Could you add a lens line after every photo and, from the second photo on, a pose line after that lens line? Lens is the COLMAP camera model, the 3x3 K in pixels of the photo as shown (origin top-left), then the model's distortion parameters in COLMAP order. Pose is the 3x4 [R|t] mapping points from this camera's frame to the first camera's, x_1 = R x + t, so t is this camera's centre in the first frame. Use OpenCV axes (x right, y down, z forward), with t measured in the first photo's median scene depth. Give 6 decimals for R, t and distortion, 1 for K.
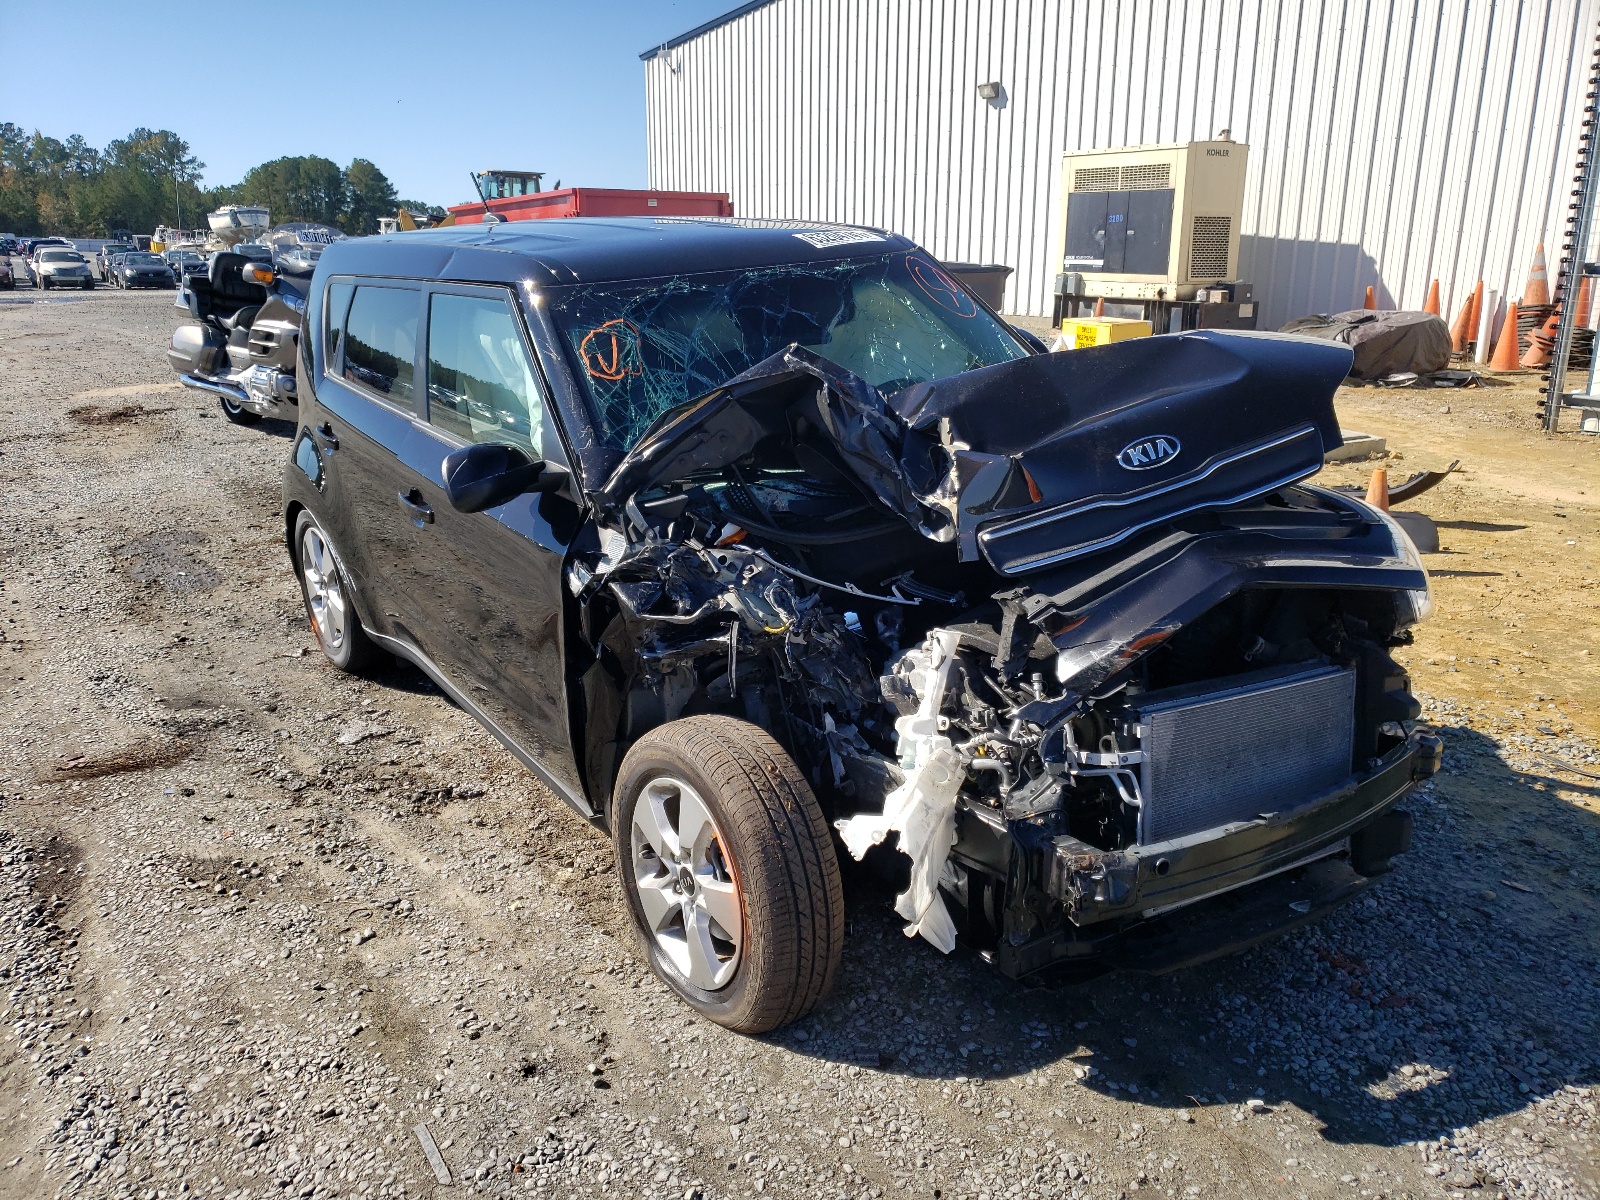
lens RADIAL K [[1226.9, 0, 792.9], [0, 1226.9, 600.1], [0, 0, 1]] dist [0.022454, -0.006882]
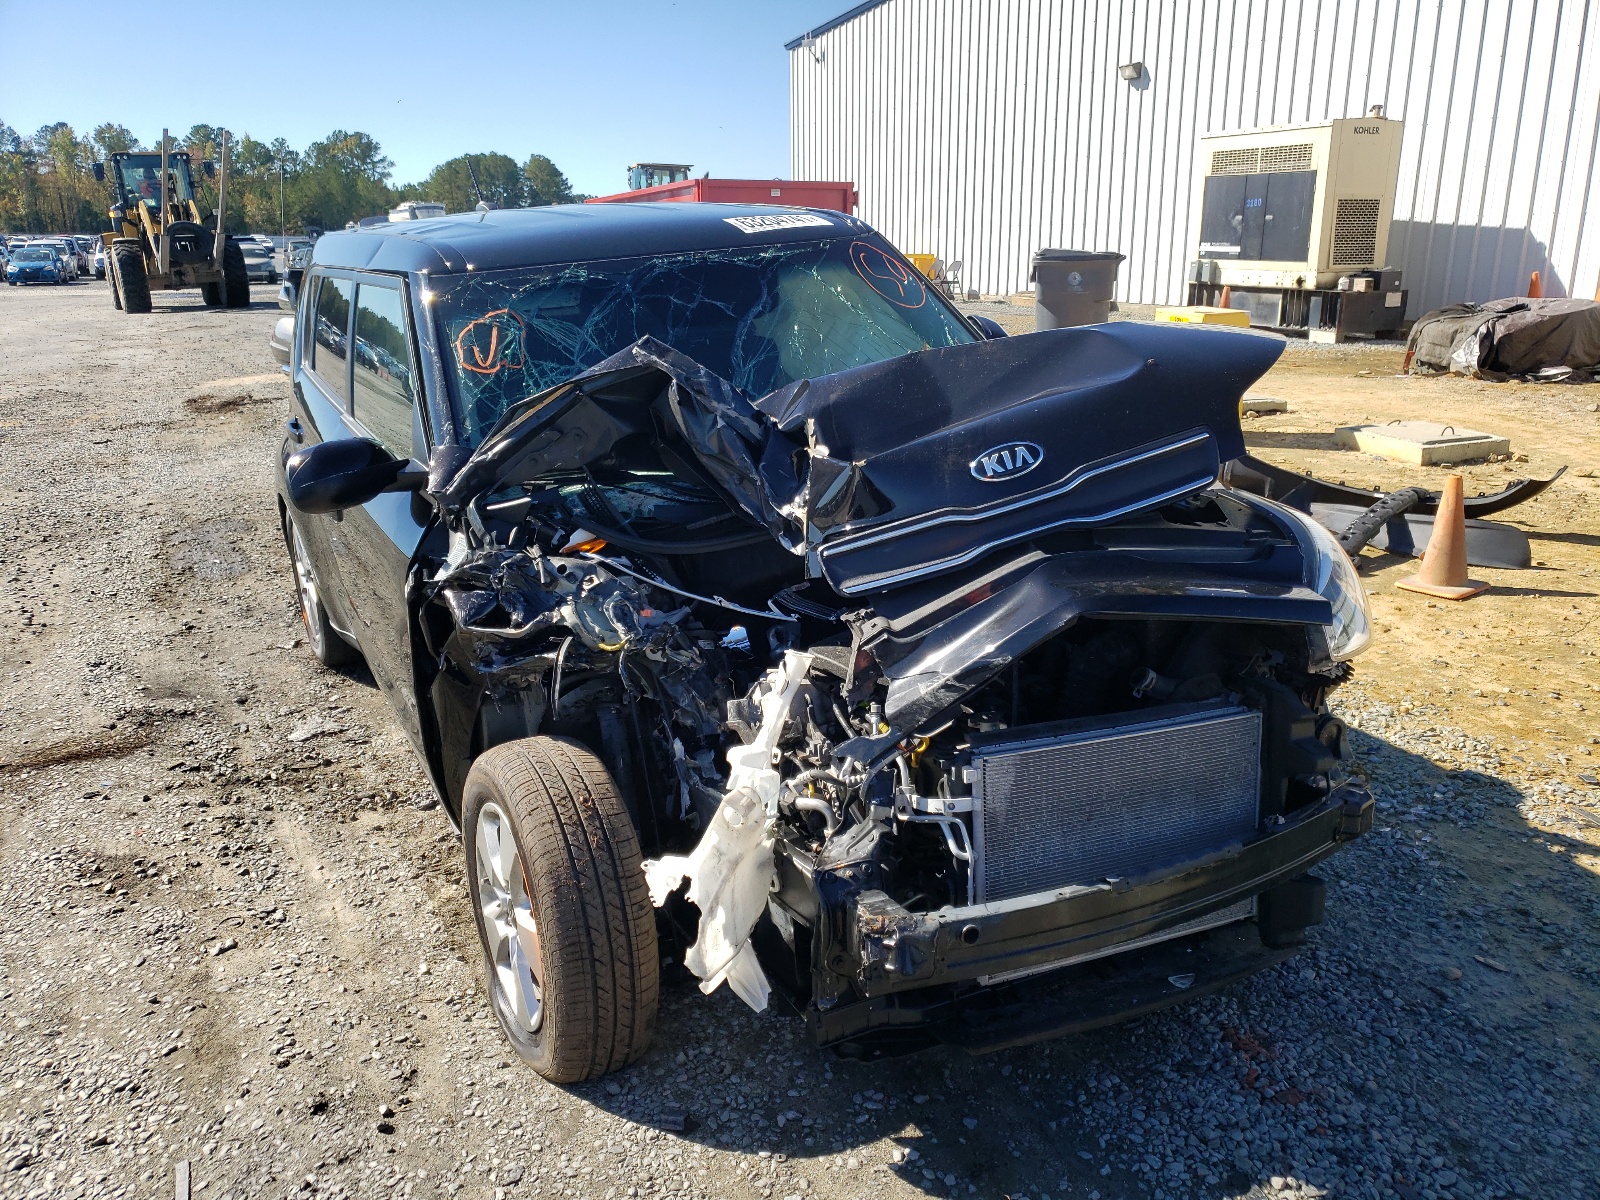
lens RADIAL K [[1226.9, 0, 805.1], [0, 1226.9, 603.8], [0, 0, 1]] dist [0.022454, -0.006882]
pose [[0.992964, 0.026140, -0.115494, 0.228827], [-0.025013, 0.999624, 0.011193, -0.021200], [0.115743, -0.008225, 0.993245, 0.097104]]
